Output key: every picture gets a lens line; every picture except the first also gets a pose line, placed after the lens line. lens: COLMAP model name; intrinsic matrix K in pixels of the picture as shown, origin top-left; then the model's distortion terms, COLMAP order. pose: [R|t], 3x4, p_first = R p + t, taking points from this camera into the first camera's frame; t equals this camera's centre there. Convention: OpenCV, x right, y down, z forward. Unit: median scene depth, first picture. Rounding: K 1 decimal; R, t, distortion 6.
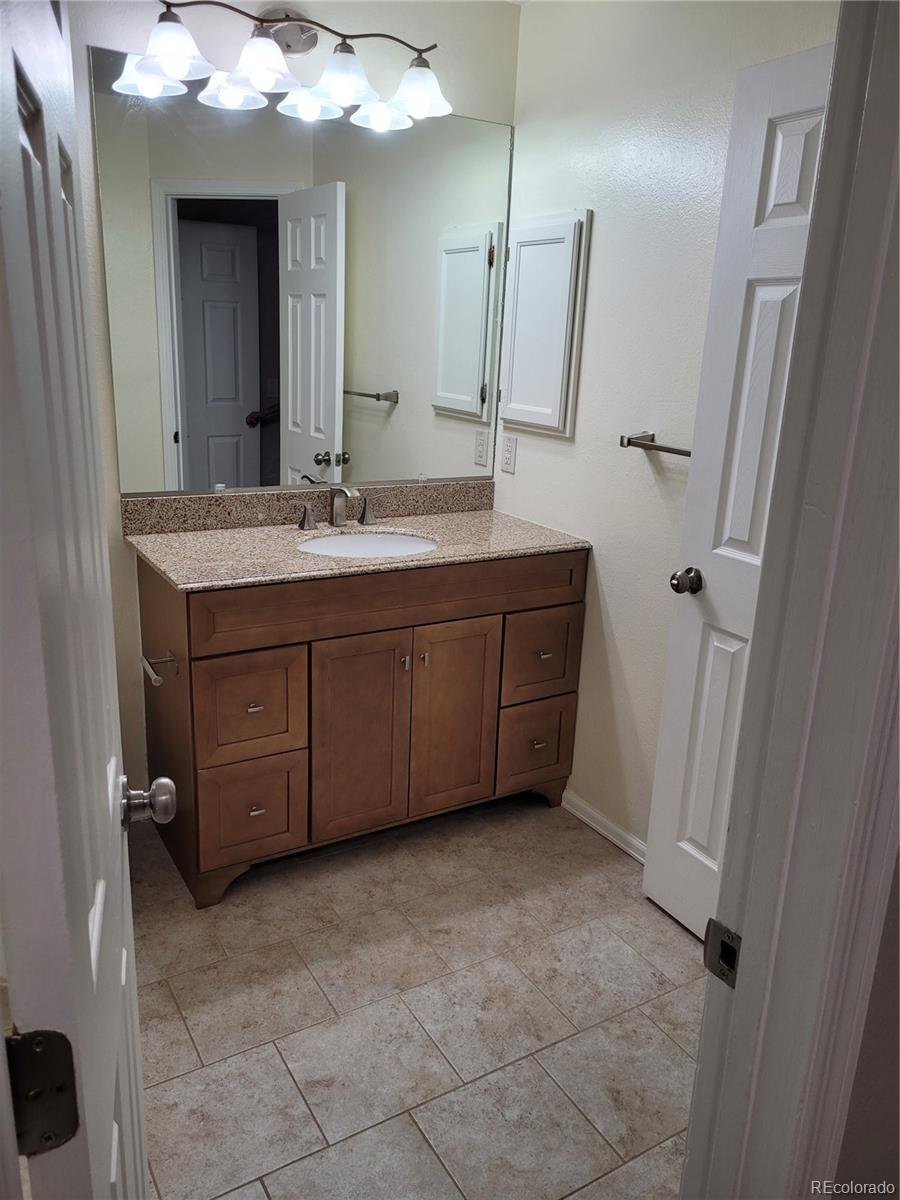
lens RADIAL K [[922.7, 0, 472.1], [0, 922.7, 598.4], [0, 0, 1]] dist [0.063410, -0.003818]
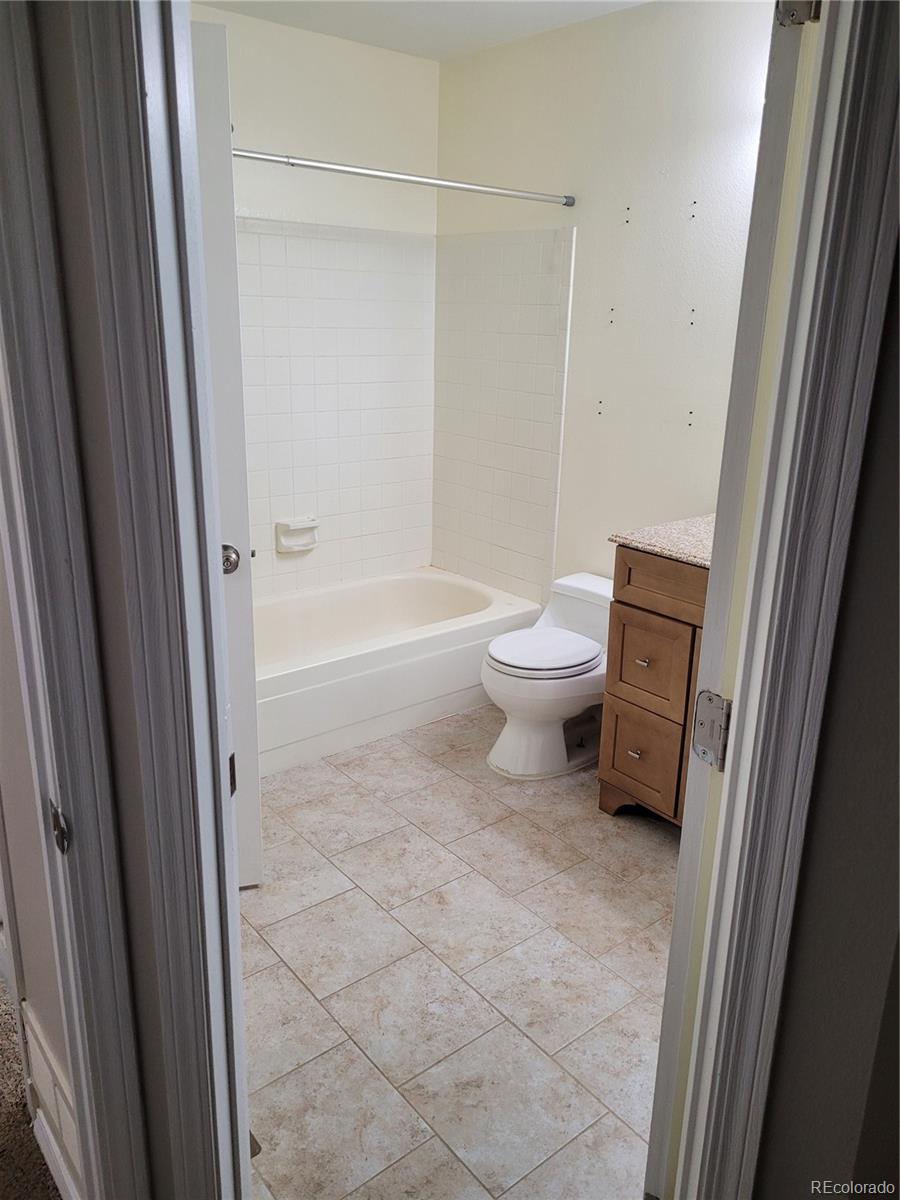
lens RADIAL K [[922.7, 0, 472.1], [0, 922.7, 598.4], [0, 0, 1]] dist [0.063410, -0.003818]
pose [[0.140158, 0.258410, -0.955814, 0.895291], [-0.303288, 0.930145, 0.206997, -0.140602], [0.942535, 0.260874, 0.208740, 0.611230]]
